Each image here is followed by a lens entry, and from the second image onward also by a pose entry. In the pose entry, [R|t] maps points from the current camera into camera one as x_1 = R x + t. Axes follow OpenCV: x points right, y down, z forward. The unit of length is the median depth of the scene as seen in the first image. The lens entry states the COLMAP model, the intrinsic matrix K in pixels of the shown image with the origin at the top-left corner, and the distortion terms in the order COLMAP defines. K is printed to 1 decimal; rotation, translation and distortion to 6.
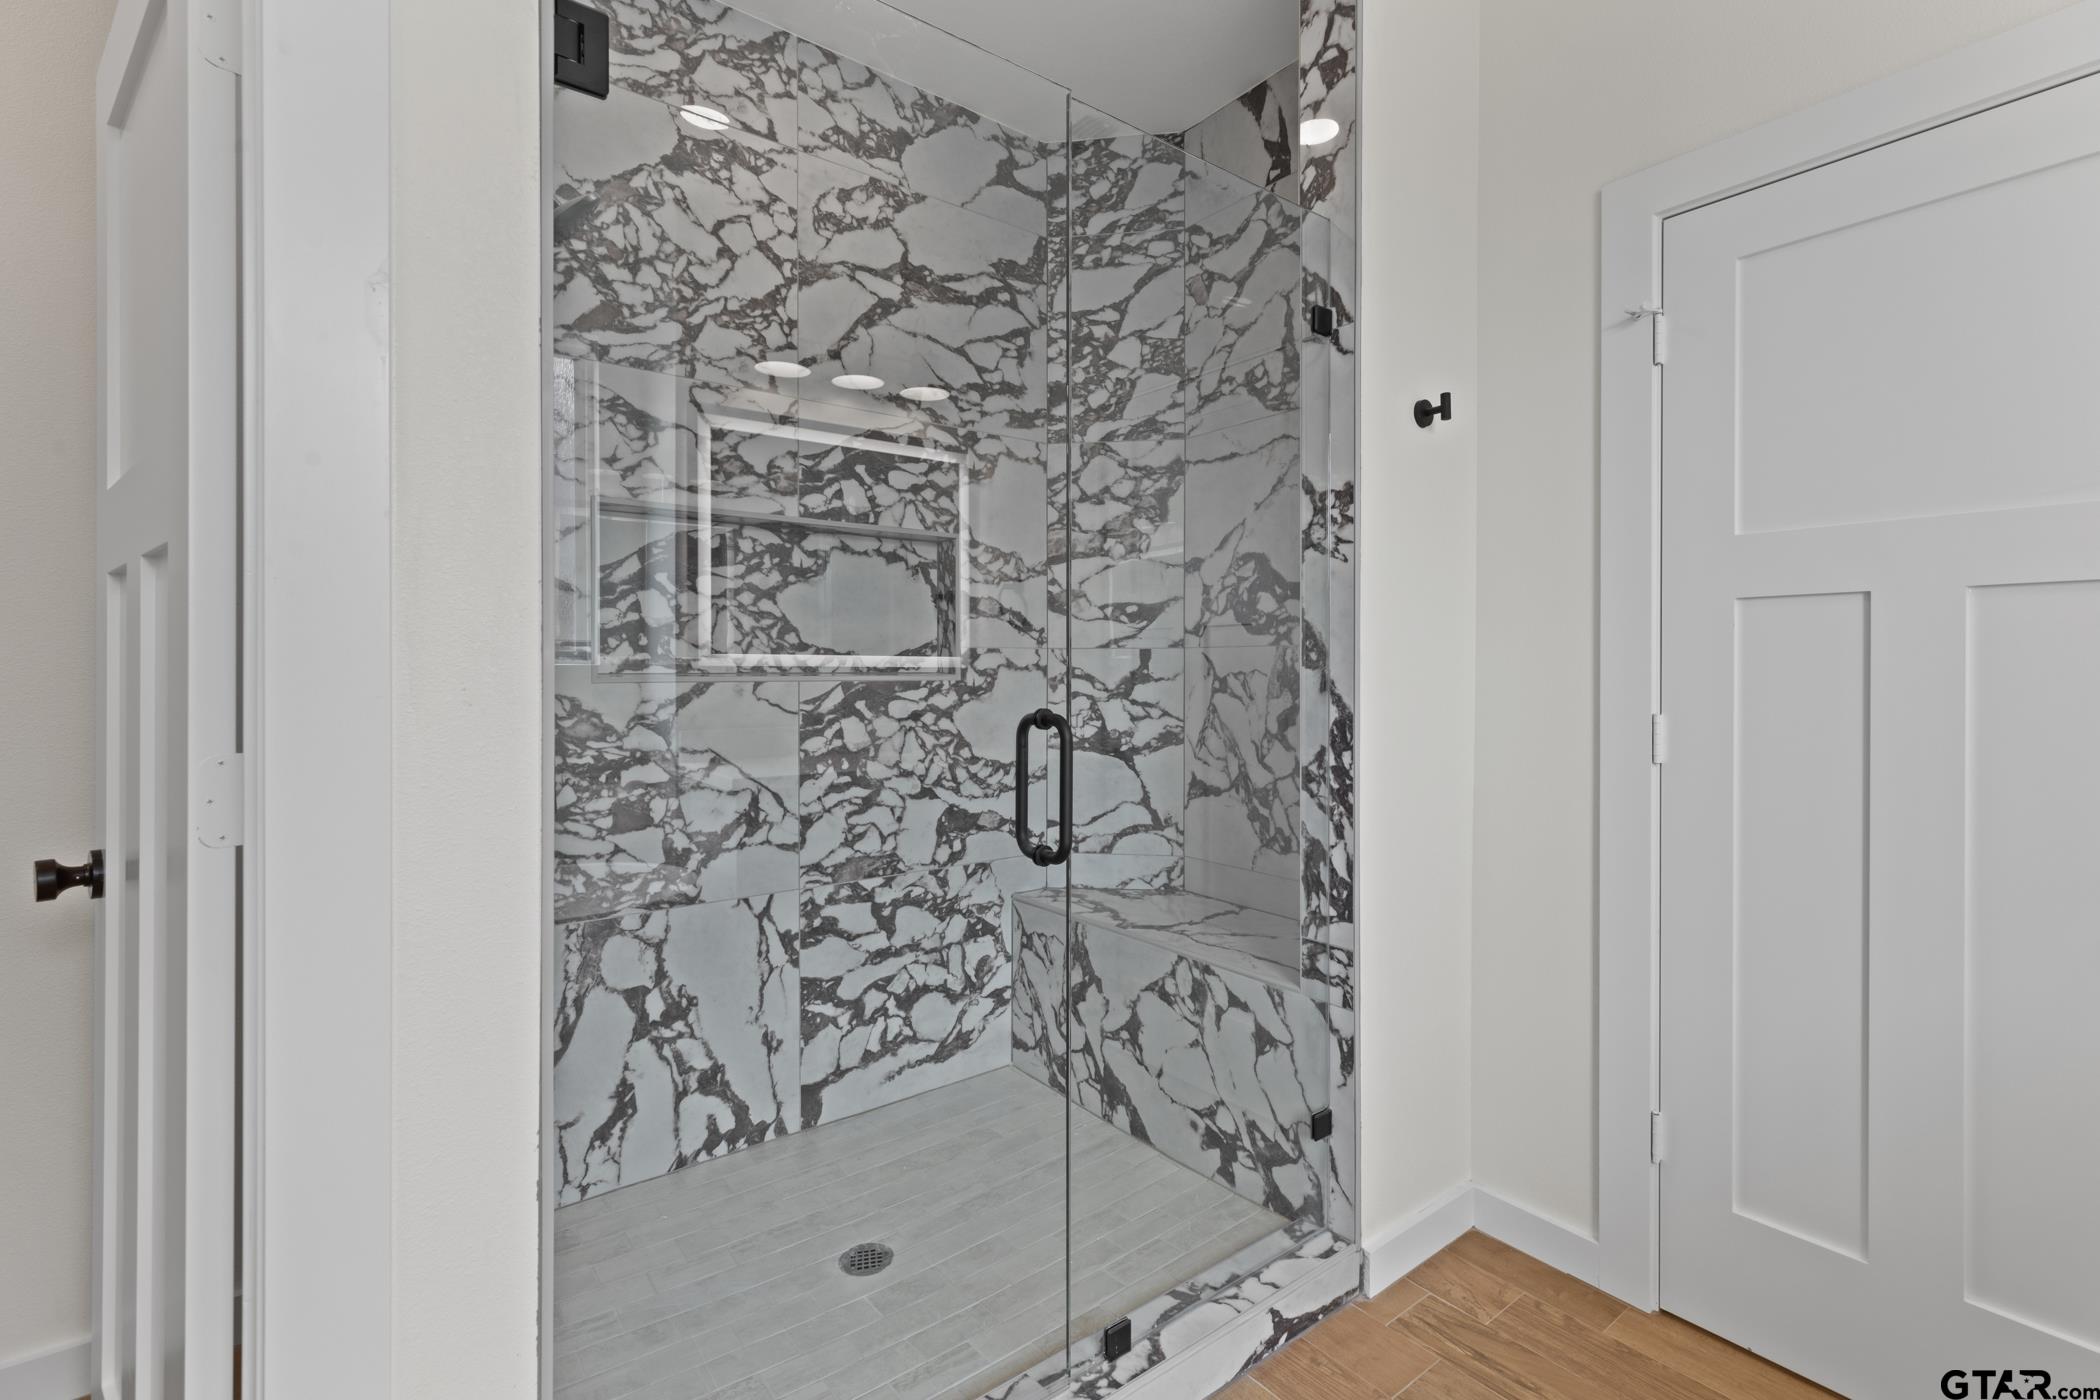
lens RADIAL K [[944.0, 0, 1046.9], [0, 944.0, 674.0], [0, 0, 1]] dist [0.004295, -0.000130]
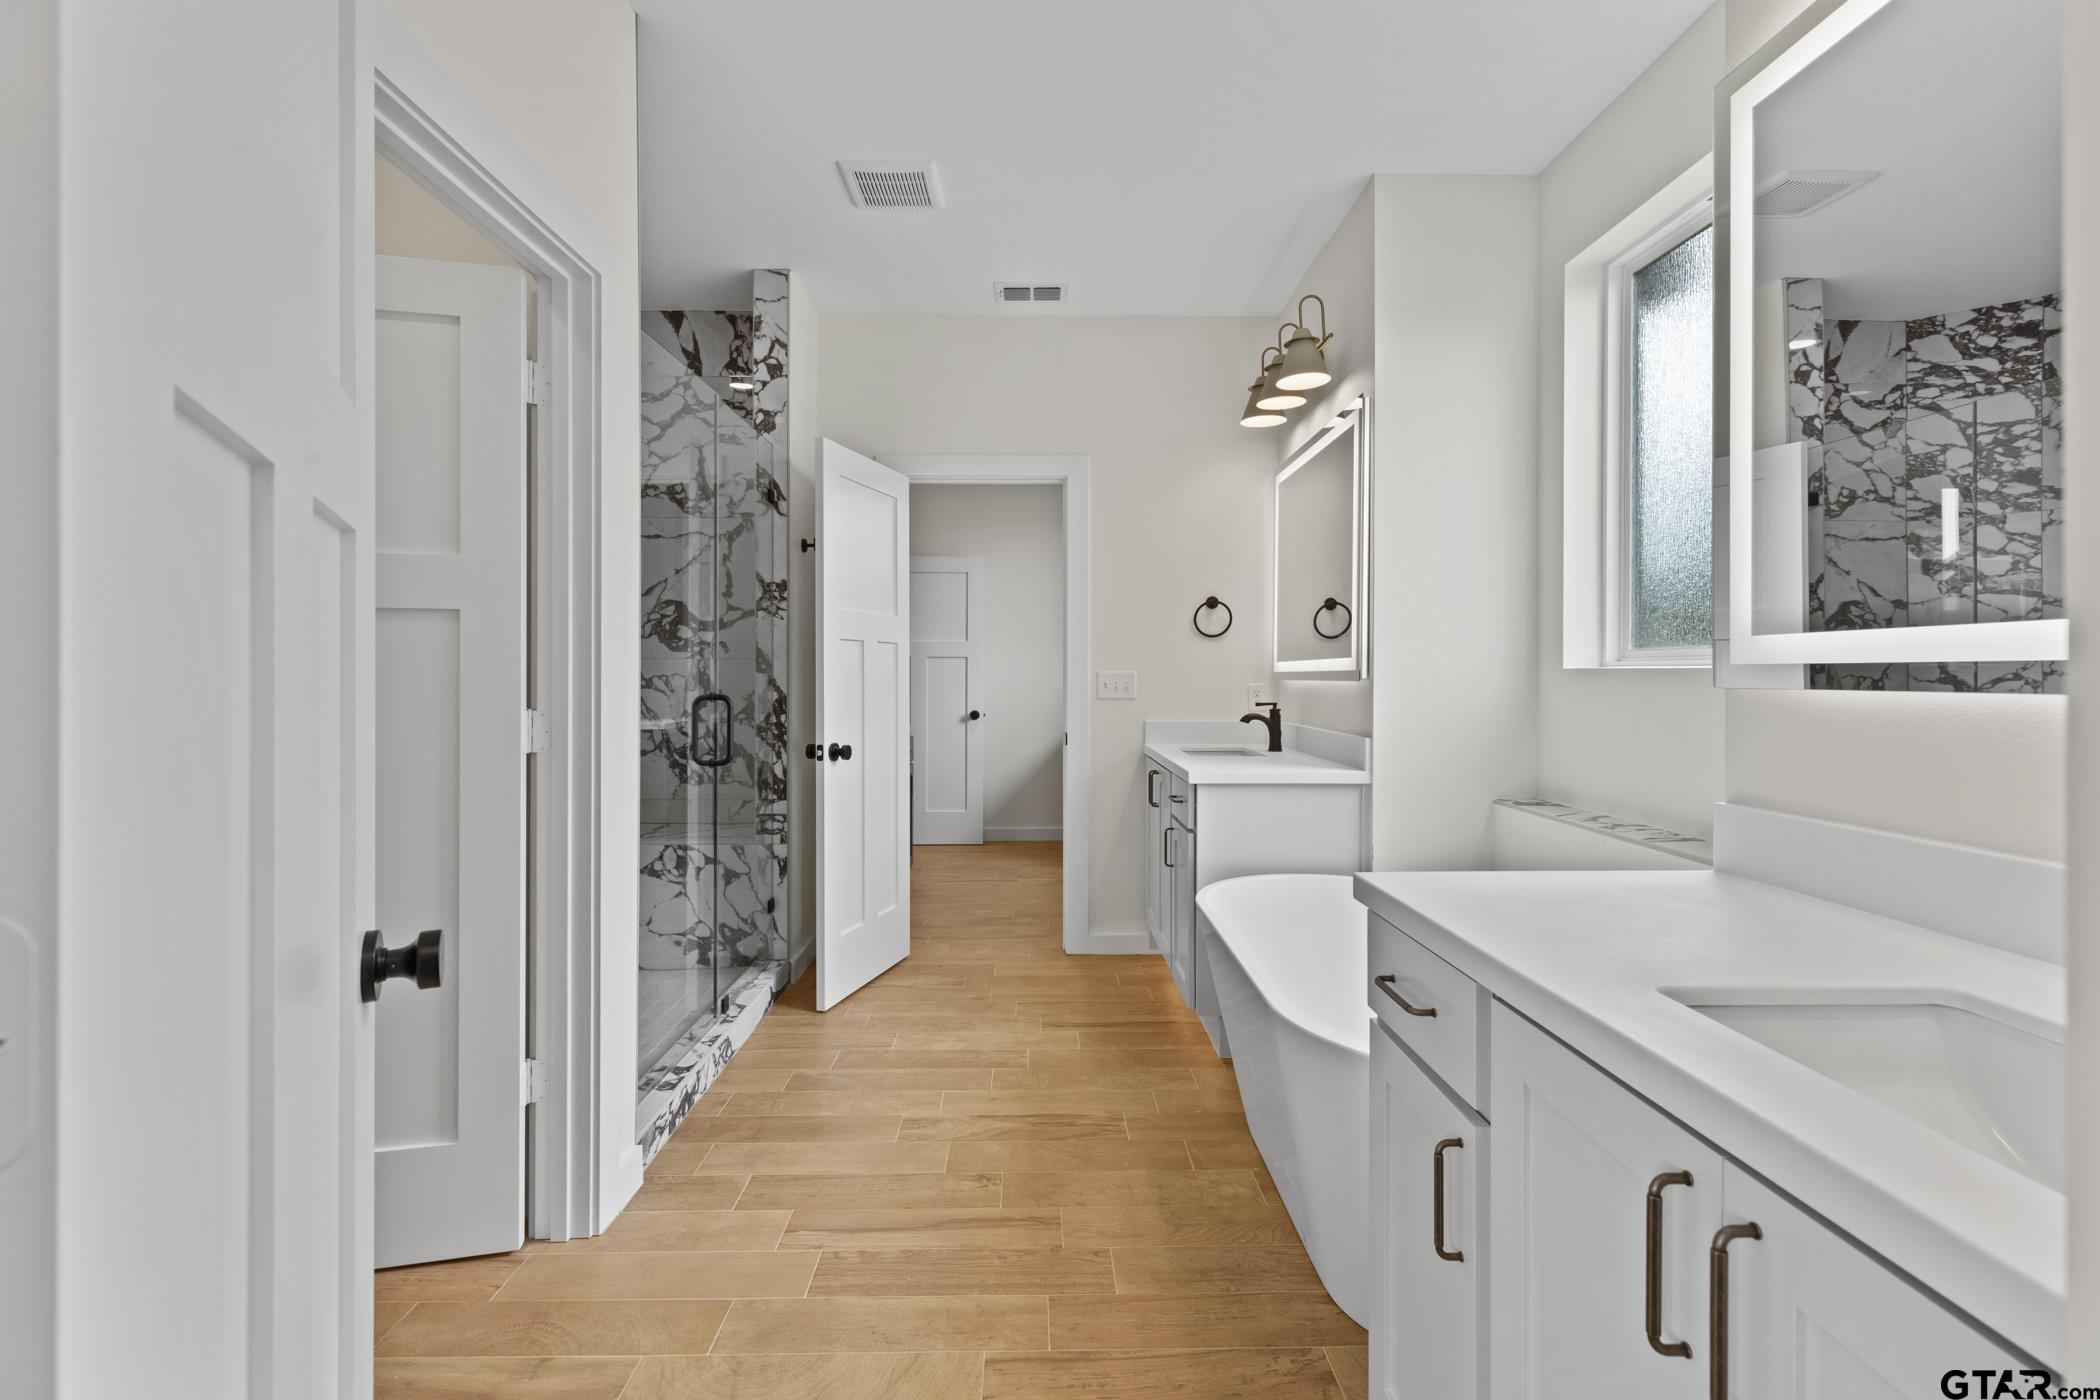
lens RADIAL K [[944.0, 0, 1046.9], [0, 944.0, 674.0], [0, 0, 1]] dist [0.004295, -0.000130]
pose [[0.601890, -0.002967, 0.798574, -0.911138], [0.004335, 0.999991, 0.000448, -0.002065], [-0.798567, 0.003192, 0.601897, -0.625855]]
